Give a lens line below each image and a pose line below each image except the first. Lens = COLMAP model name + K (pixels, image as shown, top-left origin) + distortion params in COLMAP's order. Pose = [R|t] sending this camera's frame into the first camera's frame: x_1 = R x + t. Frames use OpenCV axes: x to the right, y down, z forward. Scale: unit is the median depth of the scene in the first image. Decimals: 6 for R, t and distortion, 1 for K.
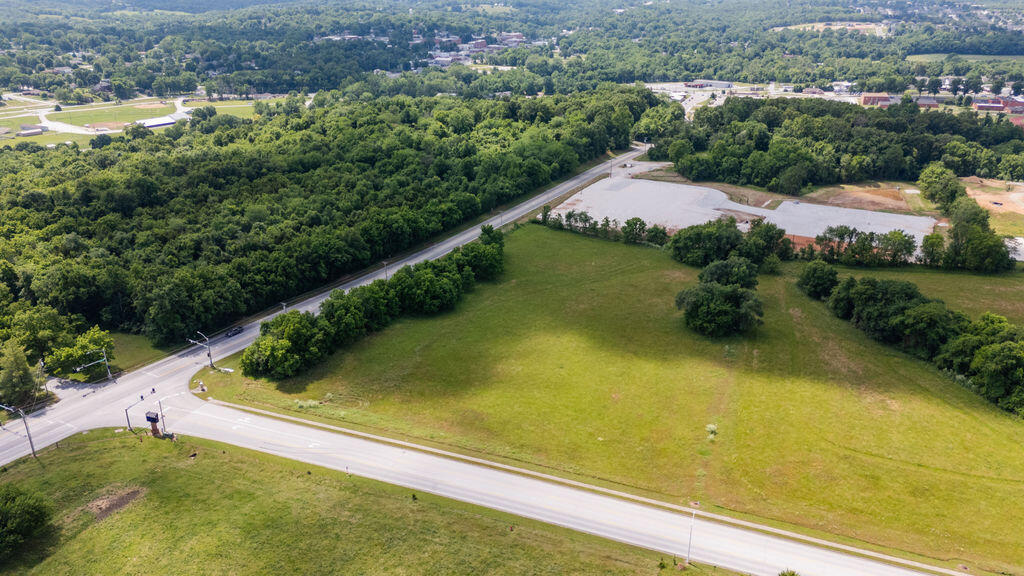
lens RADIAL K [[747.8, 0, 512.0], [0, 747.8, 288.0], [0, 0, 1]] dist [0.073191, -0.077719]
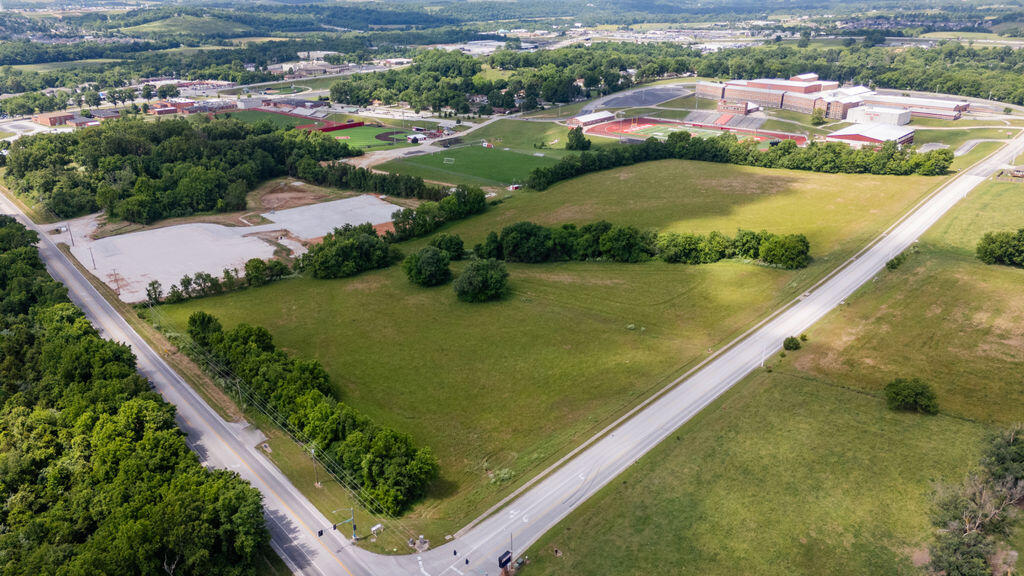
lens RADIAL K [[747.8, 0, 512.0], [0, 747.8, 288.0], [0, 0, 1]] dist [0.073191, -0.077719]
pose [[0.355451, -0.345478, 0.868504, -0.485616], [0.347267, 0.911486, 0.220451, -0.132351], [-0.867791, 0.223243, 0.443962, 0.232260]]
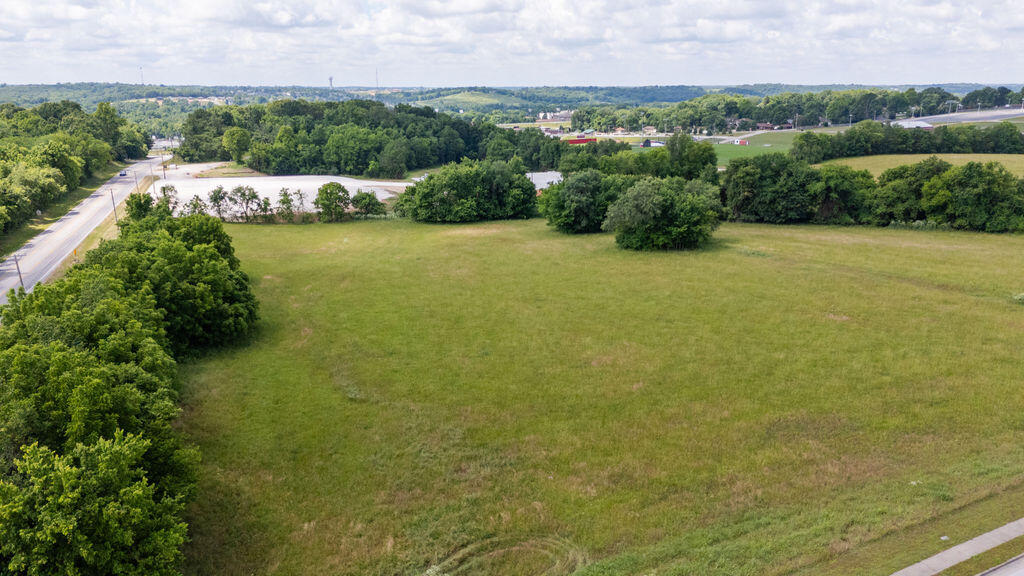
lens RADIAL K [[747.8, 0, 512.0], [0, 747.8, 288.0], [0, 0, 1]] dist [0.073191, -0.077719]
pose [[0.658610, -0.193343, 0.727222, -0.183543], [0.279597, 0.960115, 0.002044, 0.029874], [-0.698612, 0.201983, 0.686400, 0.387531]]
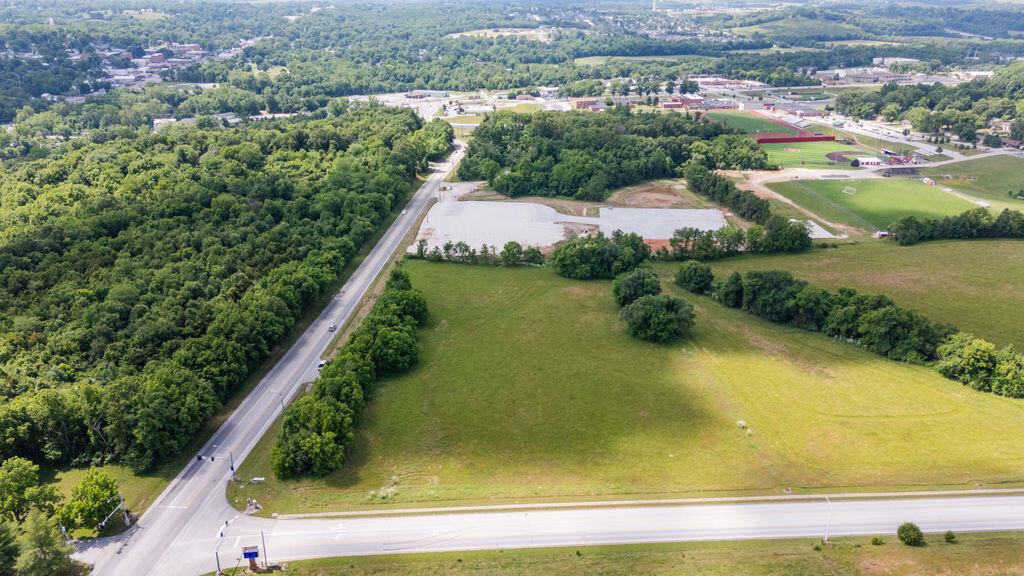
lens RADIAL K [[747.8, 0, 512.0], [0, 747.8, 288.0], [0, 0, 1]] dist [0.073191, -0.077719]
pose [[0.908296, -0.153317, 0.389221, -0.214575], [0.154376, 0.987593, 0.028764, -0.049474], [-0.388802, 0.033961, 0.920695, 0.022492]]
